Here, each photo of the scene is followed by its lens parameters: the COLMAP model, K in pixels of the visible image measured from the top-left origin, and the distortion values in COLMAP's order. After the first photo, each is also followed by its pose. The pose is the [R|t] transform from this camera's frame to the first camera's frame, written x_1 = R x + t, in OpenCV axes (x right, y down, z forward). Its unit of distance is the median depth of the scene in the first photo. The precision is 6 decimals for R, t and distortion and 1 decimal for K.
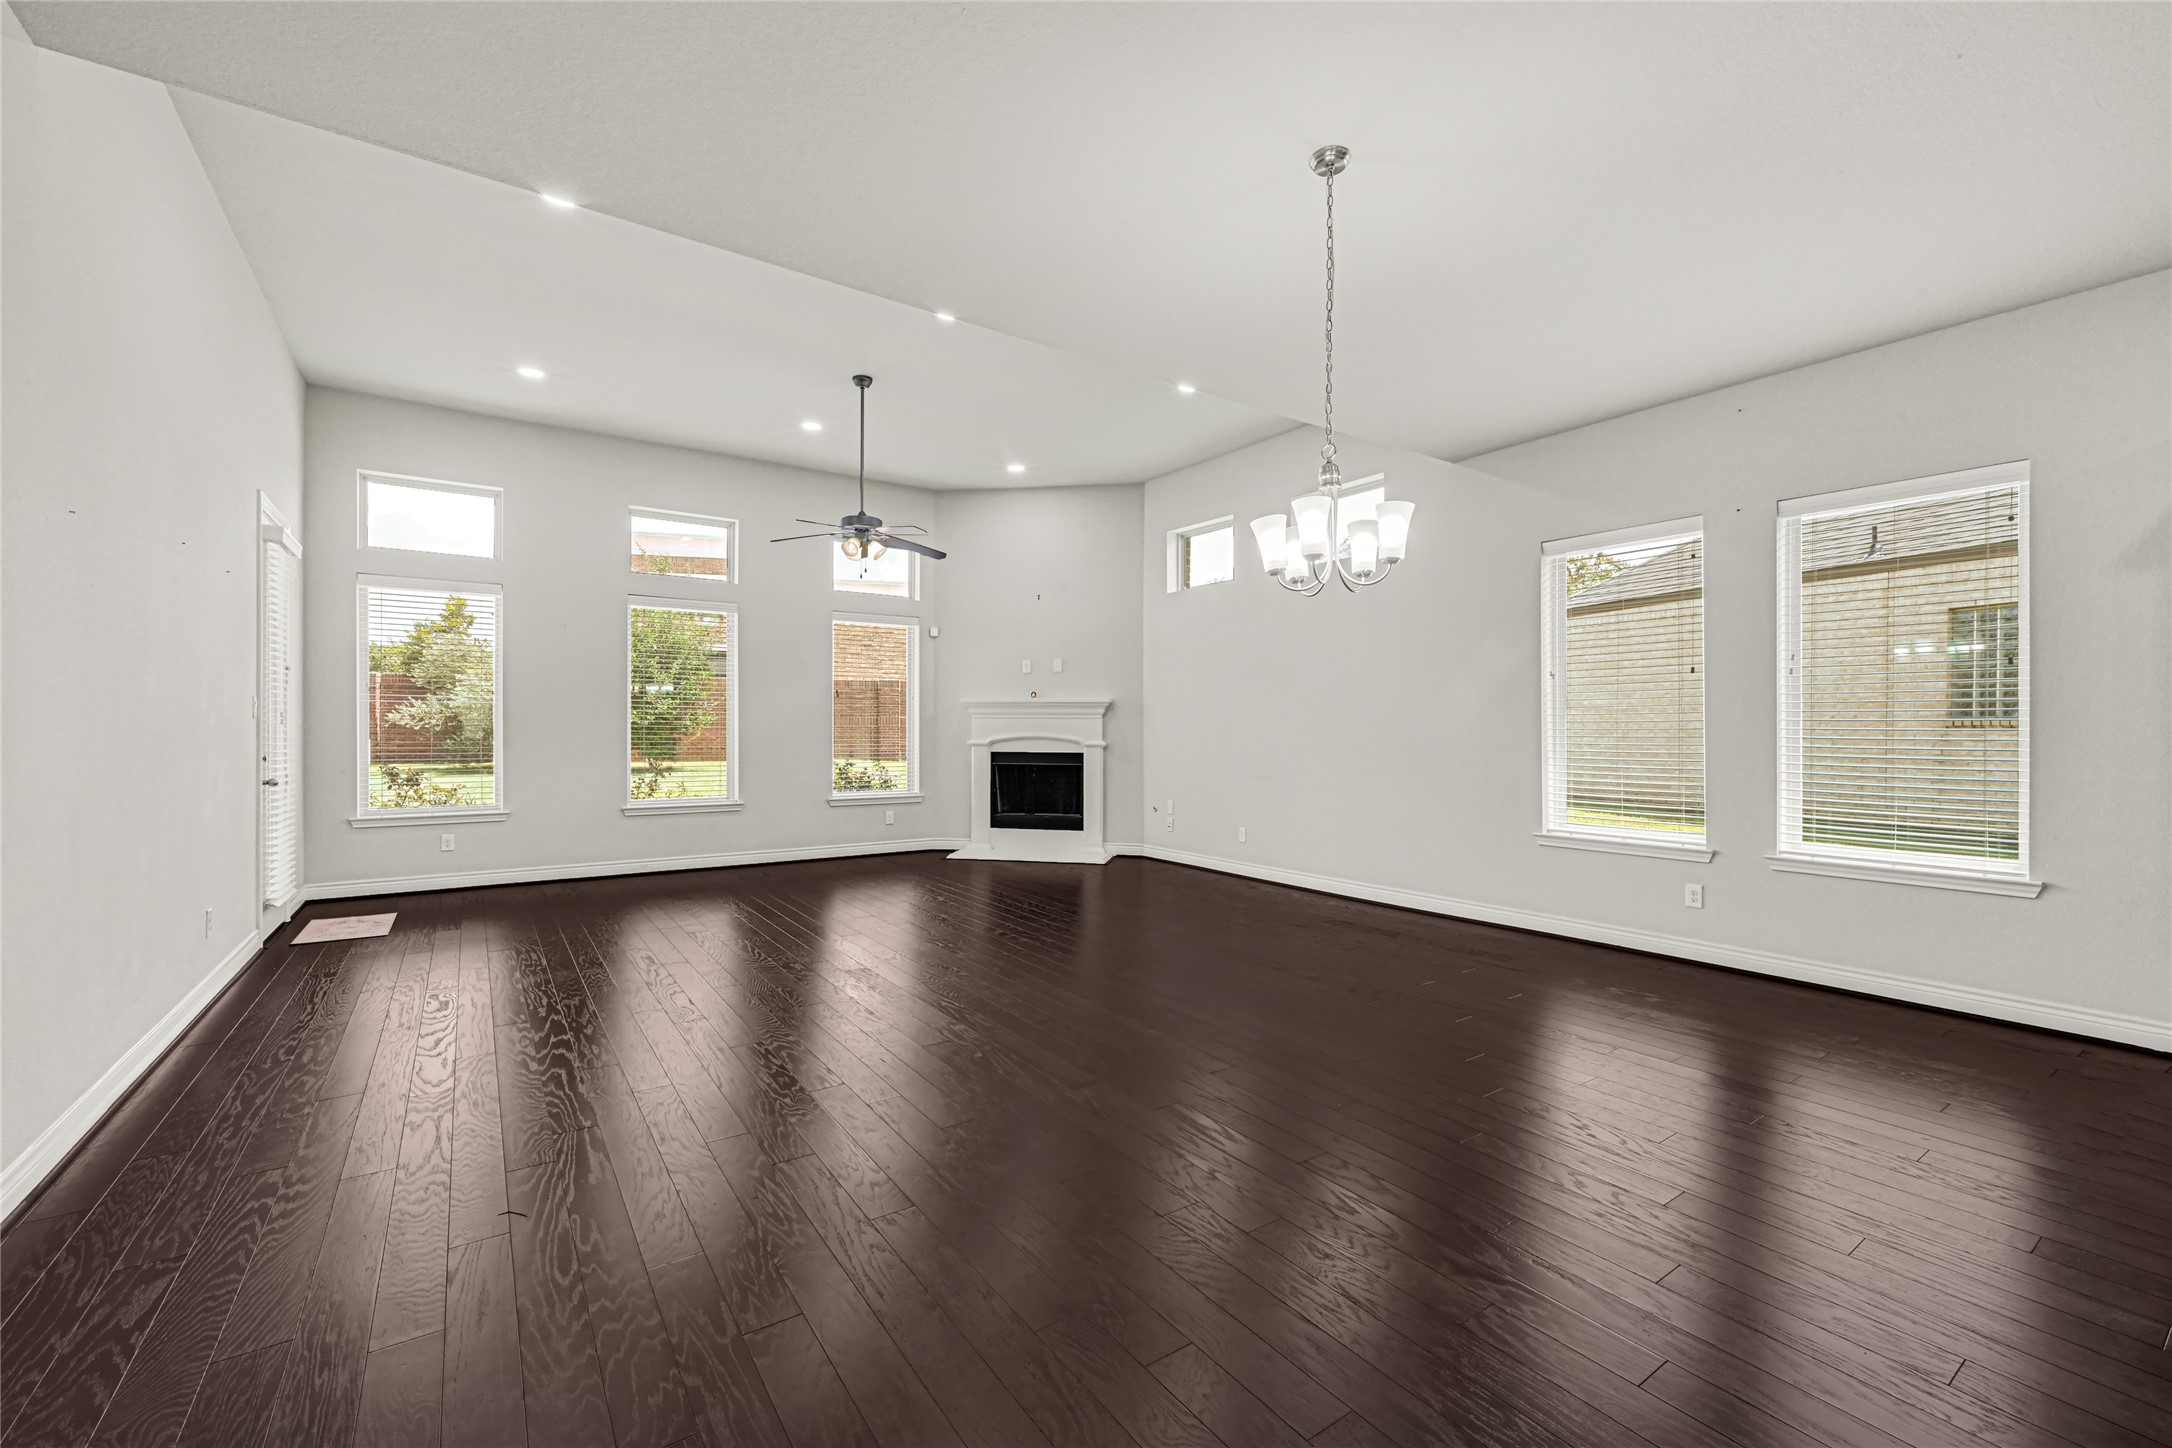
lens RADIAL K [[878.3, 0, 1086.0], [0, 878.3, 724.0], [0, 0, 1]] dist [0.000022, -0.000002]
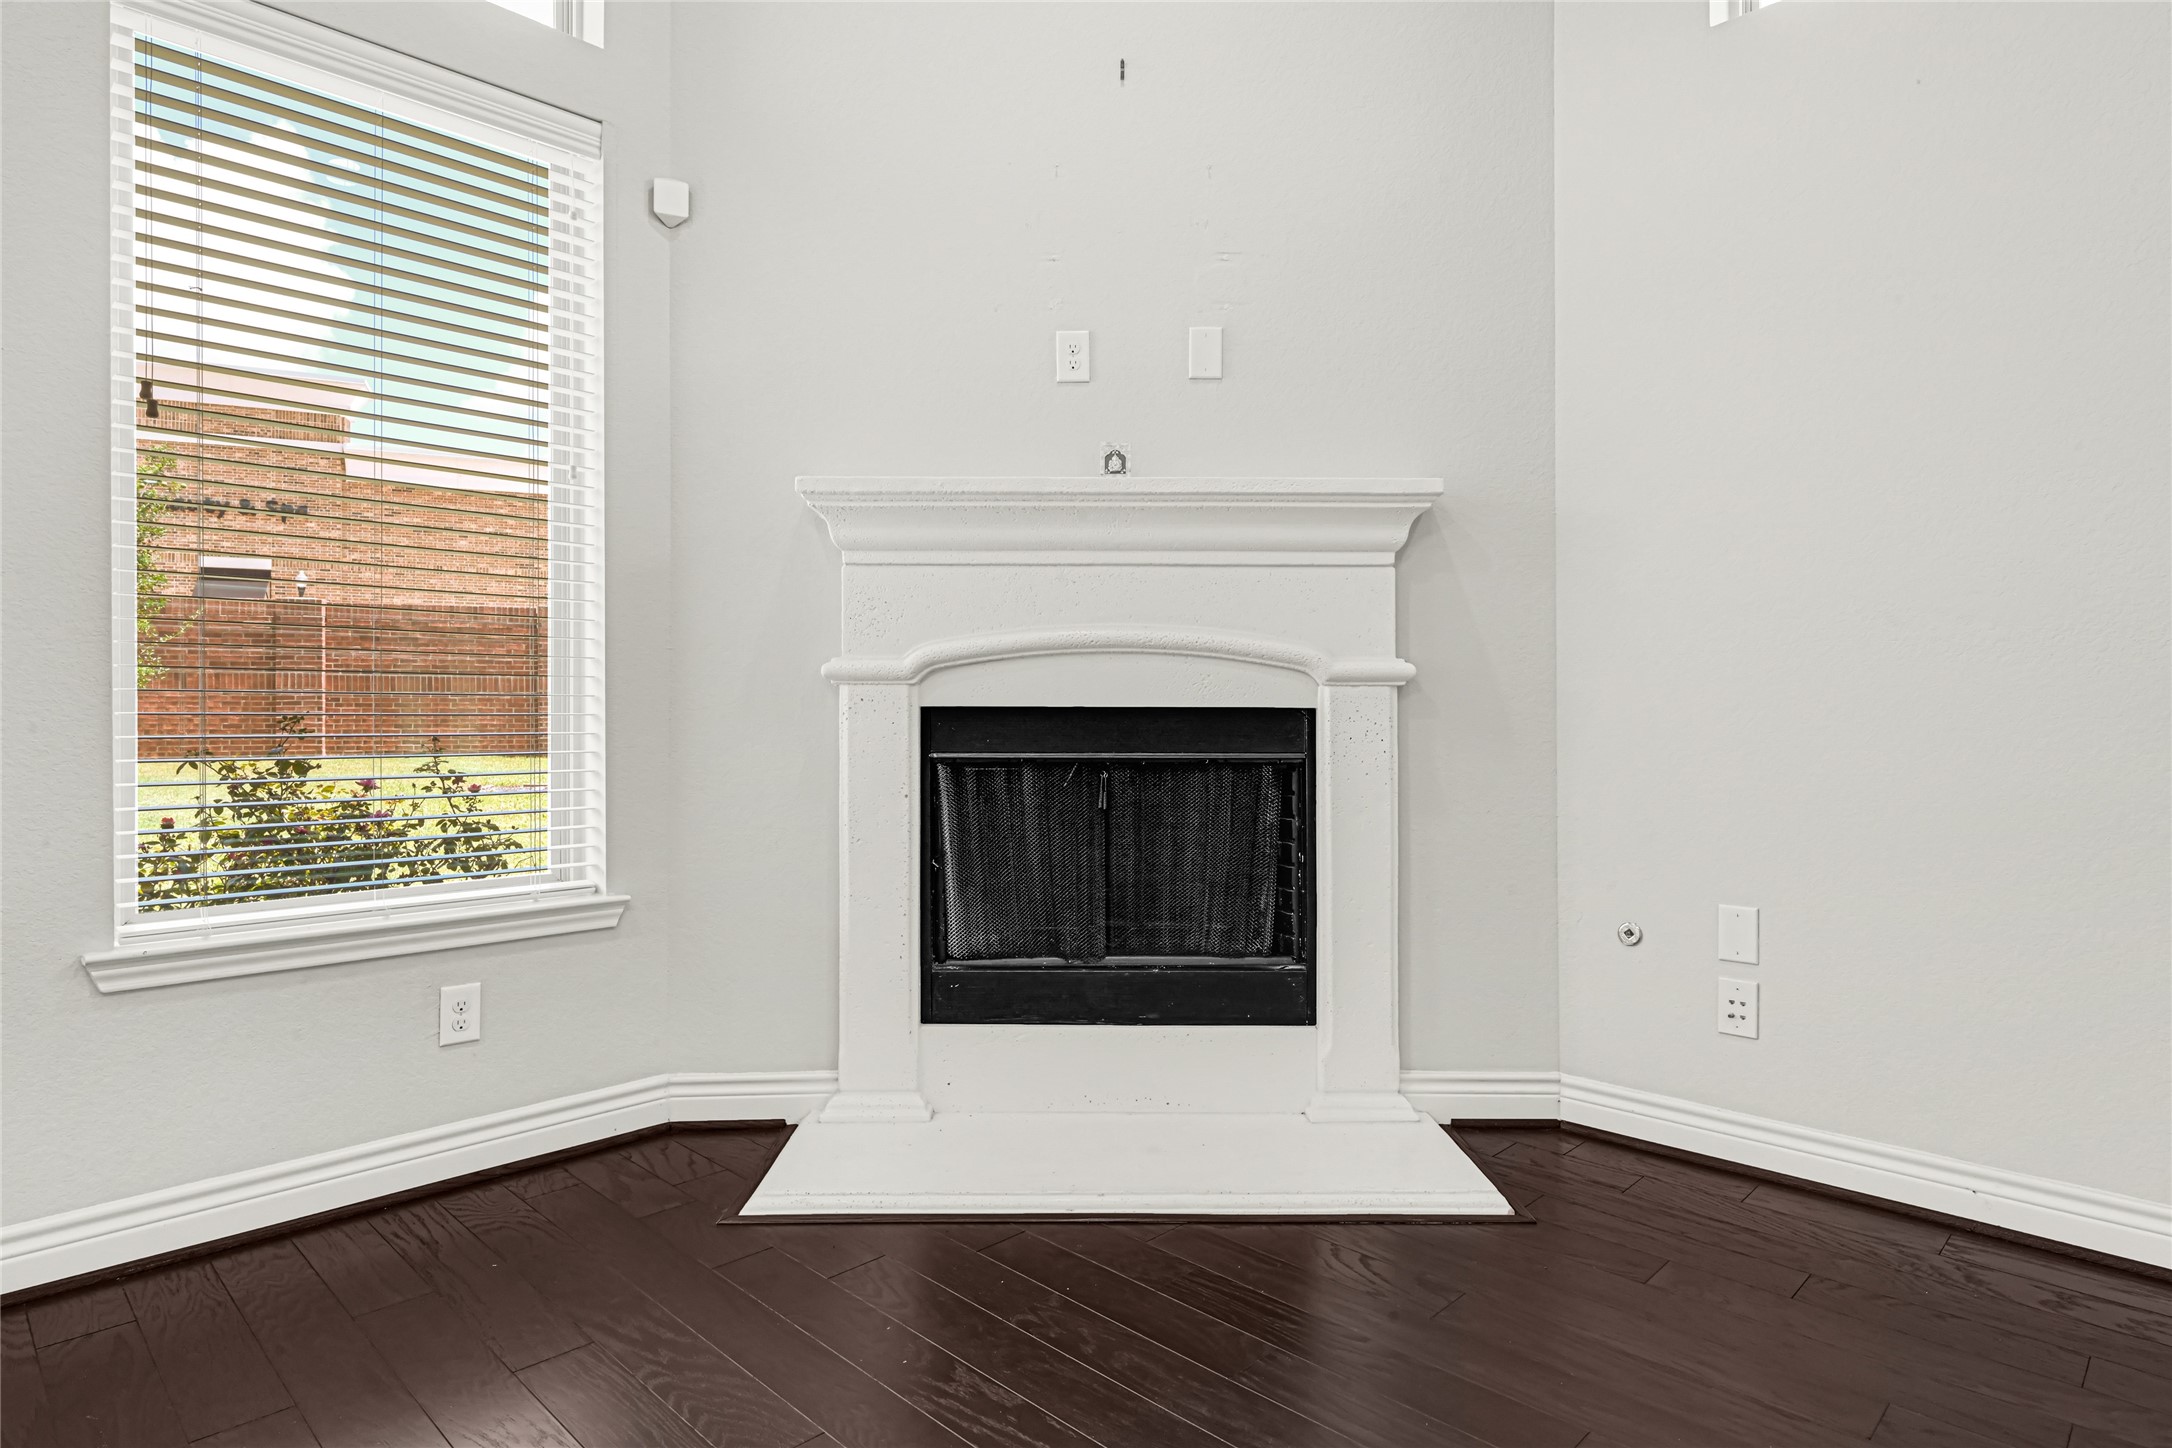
lens RADIAL K [[1165.1, 0, 1086.0], [0, 1165.1, 724.0], [0, 0, 1]] dist [-0.032680, -0.000092]
pose [[0.982134, -0.005597, 0.188102, -0.125897], [0.003063, 0.999901, 0.013761, 0.032488], [-0.188160, -0.012939, 0.982053, 0.692909]]
